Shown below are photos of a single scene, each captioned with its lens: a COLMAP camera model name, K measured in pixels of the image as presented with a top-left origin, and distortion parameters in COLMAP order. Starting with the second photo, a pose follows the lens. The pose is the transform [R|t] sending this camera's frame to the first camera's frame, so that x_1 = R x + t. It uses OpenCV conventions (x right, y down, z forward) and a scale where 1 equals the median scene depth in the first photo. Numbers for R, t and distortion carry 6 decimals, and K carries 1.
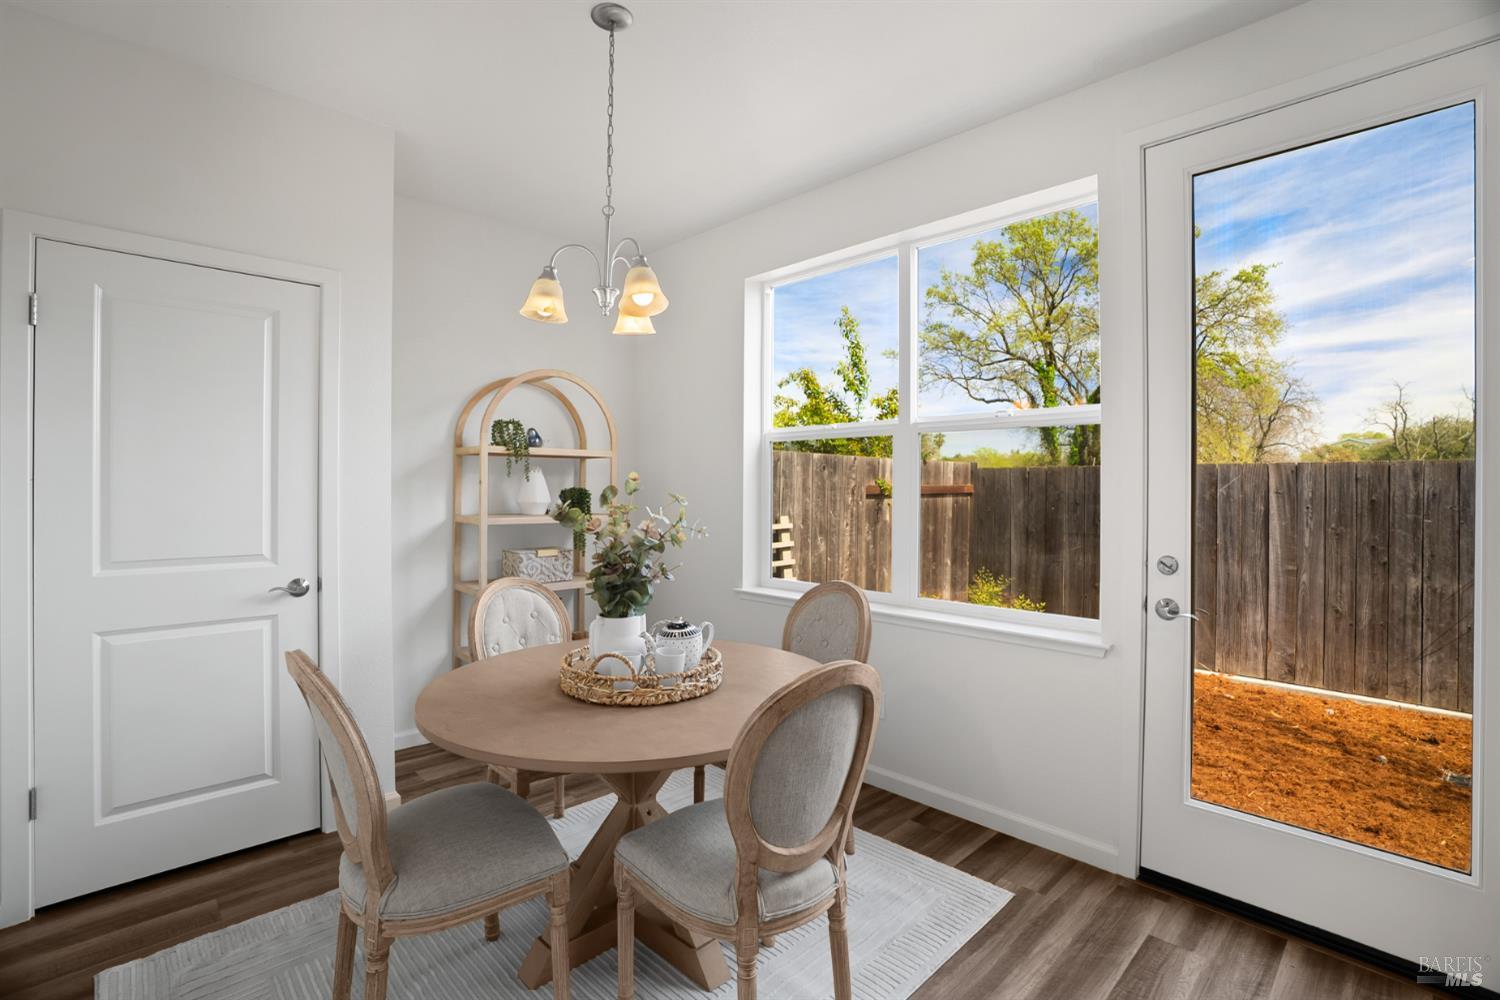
lens RADIAL K [[684.0, 0, 732.3], [0, 684.0, 487.9], [0, 0, 1]] dist [-0.048980, 0.013540]
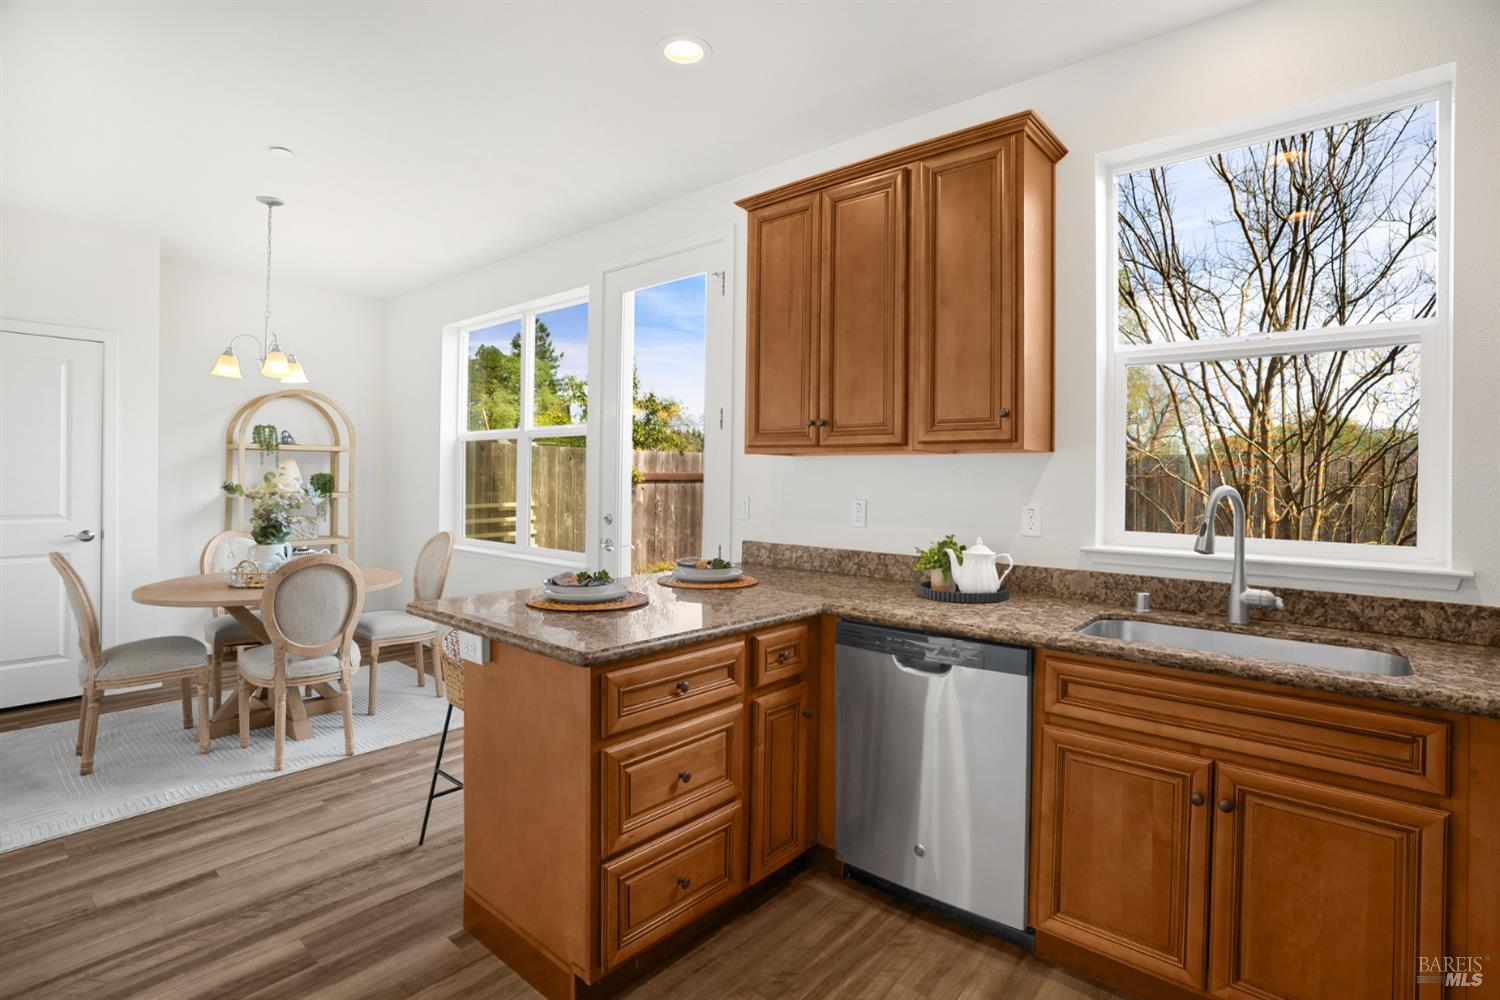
lens RADIAL K [[711.5, 0, 733.9], [0, 711.5, 474.8], [0, 0, 1]] dist [-0.070642, 0.036561]
pose [[0.994966, 0.004426, 0.100114, 0.483467], [-0.004289, 0.999990, -0.001579, 0.001689], [-0.100120, 0.001142, 0.994975, -0.519920]]
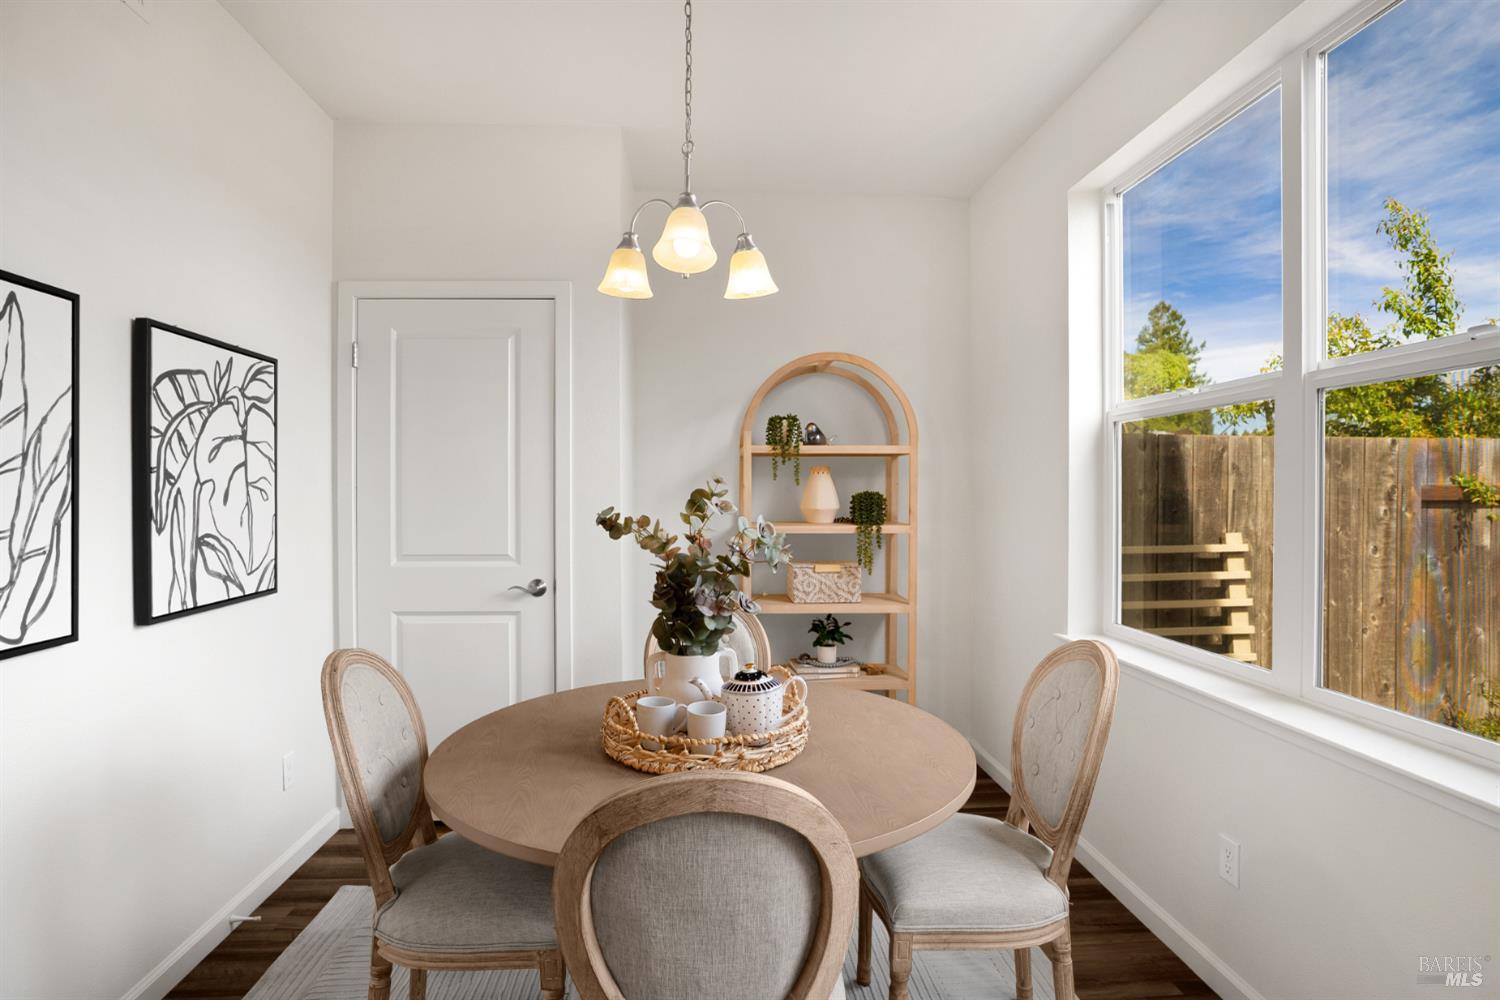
lens RADIAL K [[761.2, 0, 747.8], [0, 761.2, 491.7], [0, 0, 1]] dist [-0.060933, 0.032910]
pose [[0.774981, -0.004683, -0.631968, 0.251718], [0.003876, 0.999989, -0.002658, 0.001607], [0.631973, -0.000389, 0.774990, 0.200609]]
